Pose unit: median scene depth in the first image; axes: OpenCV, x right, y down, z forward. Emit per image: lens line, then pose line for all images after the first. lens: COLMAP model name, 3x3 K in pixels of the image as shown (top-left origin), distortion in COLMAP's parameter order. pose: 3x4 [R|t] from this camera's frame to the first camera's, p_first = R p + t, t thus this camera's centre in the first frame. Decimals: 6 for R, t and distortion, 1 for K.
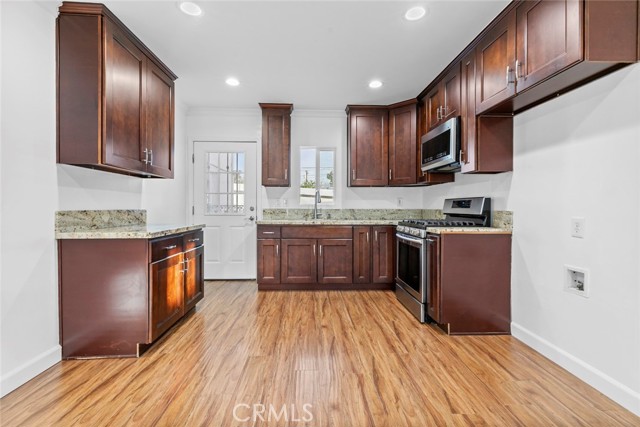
lens RADIAL K [[293.0, 0, 314.2], [0, 293.0, 211.5], [0, 0, 1]] dist [0.004083, -0.000547]
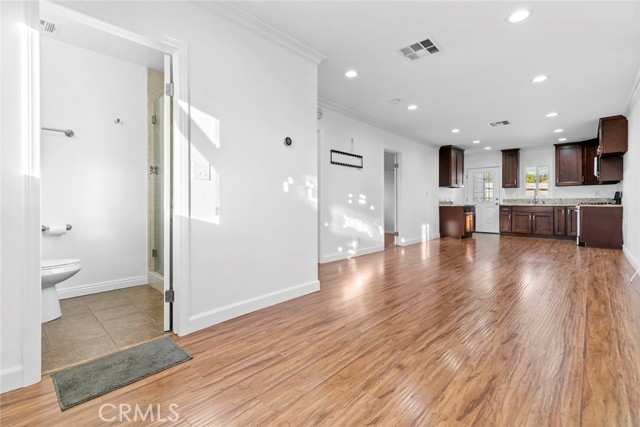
lens RADIAL K [[293.0, 0, 322.3], [0, 293.0, 208.4], [0, 0, 1]] dist [0.004083, -0.000547]
pose [[0.728372, 0.008072, -0.685134, 0.359327], [-0.002636, 0.999956, 0.008978, 0.048608], [0.685177, -0.004734, 0.728361, -1.569708]]
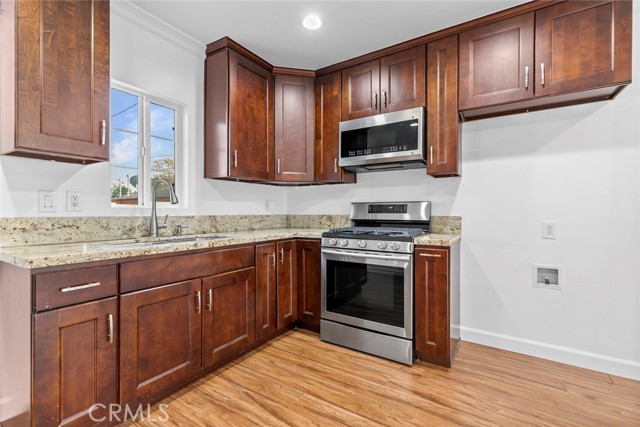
lens RADIAL K [[293.0, 0, 324.8], [0, 293.0, 213.6], [0, 0, 1]] dist [0.004083, -0.000547]
pose [[0.562484, -0.007307, 0.826776, -0.280266], [0.013206, 0.999913, -0.000147, -0.011329], [-0.826703, 0.011001, 0.562531, 0.555909]]
